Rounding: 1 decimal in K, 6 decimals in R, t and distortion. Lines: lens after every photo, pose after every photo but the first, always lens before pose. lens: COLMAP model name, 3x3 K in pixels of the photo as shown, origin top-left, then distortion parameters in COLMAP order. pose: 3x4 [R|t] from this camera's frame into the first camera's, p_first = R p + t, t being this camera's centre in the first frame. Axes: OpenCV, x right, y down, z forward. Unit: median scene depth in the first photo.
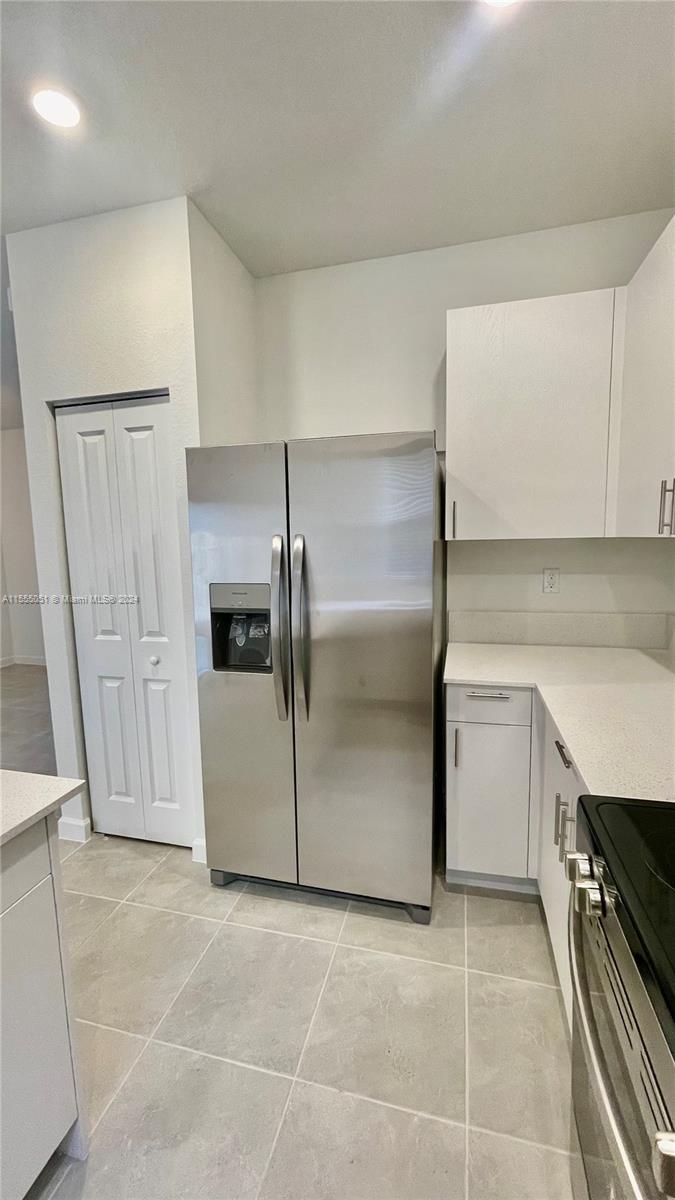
lens RADIAL K [[480.9, 0, 337.5], [0, 480.9, 600.0], [0, 0, 1]] dist [0.001255, 0.000073]
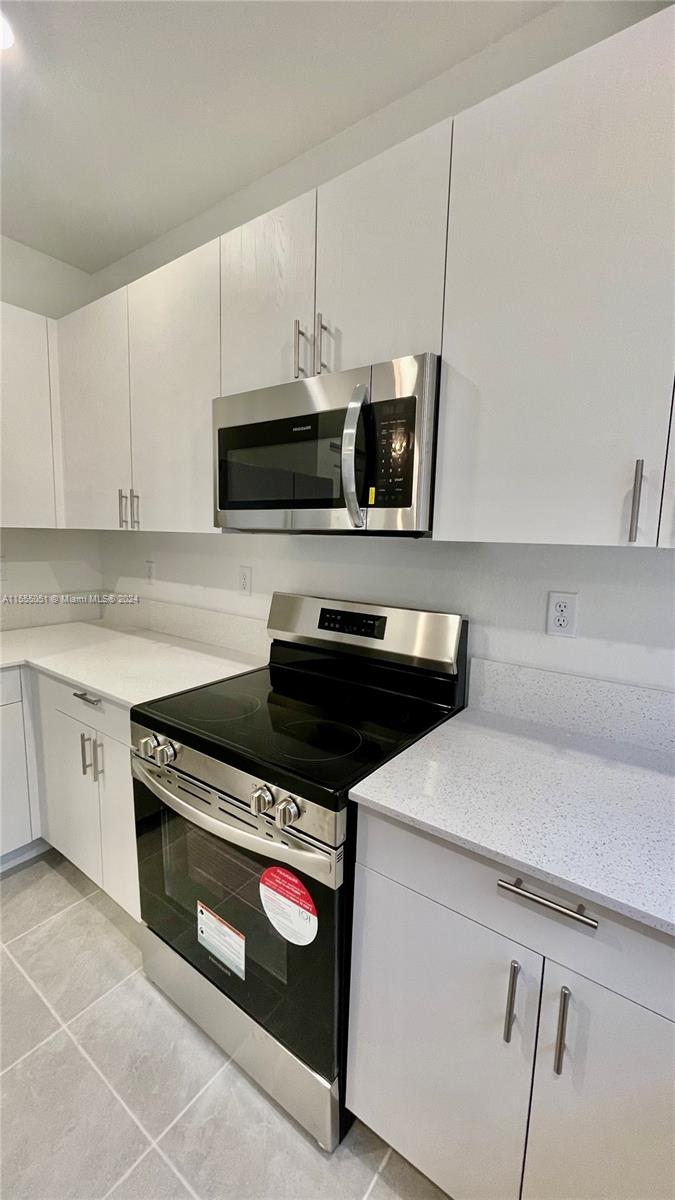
lens RADIAL K [[489.3, 0, 337.5], [0, 489.3, 600.0], [0, 0, 1]] dist [0.000983, -0.002867]
pose [[0.371393, -0.092531, 0.923853, -0.412875], [0.080586, 0.994479, 0.067209, 0.024967], [-0.924972, 0.049489, 0.376800, -0.100227]]
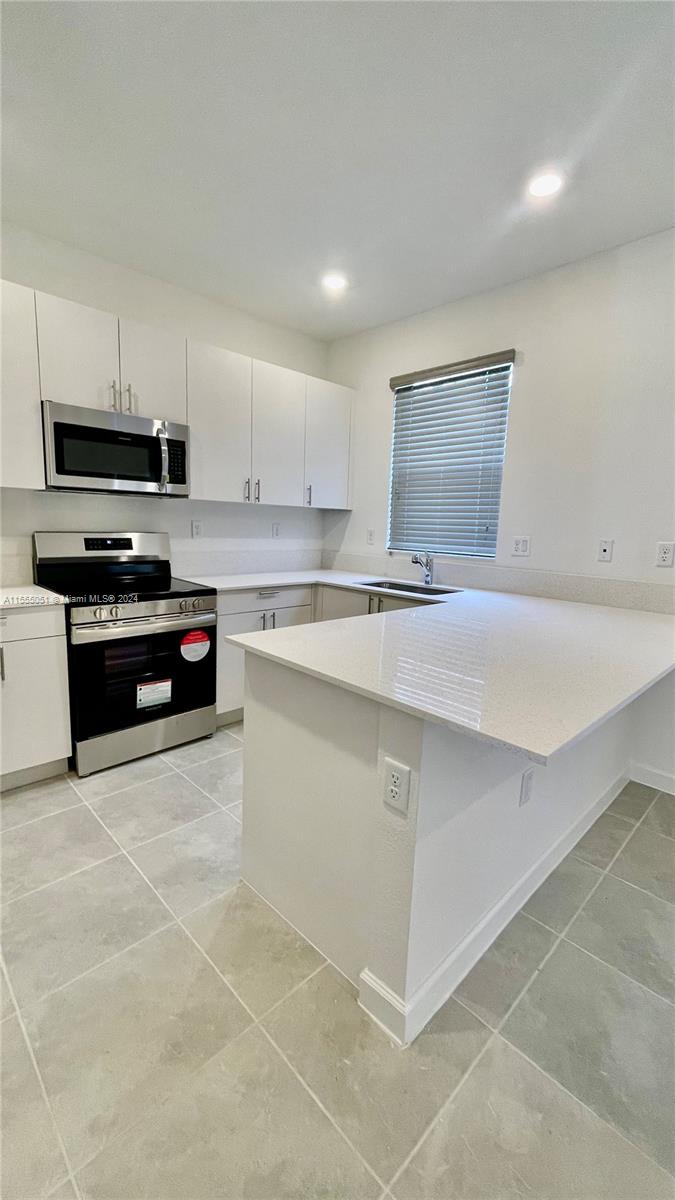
lens RADIAL K [[489.3, 0, 337.5], [0, 489.3, 600.0], [0, 0, 1]] dist [0.000983, -0.002867]
pose [[-0.856099, -0.084431, 0.509869, -1.232307], [0.051212, 0.967850, 0.246258, -0.070815], [-0.514269, 0.236932, -0.824252, 1.577213]]
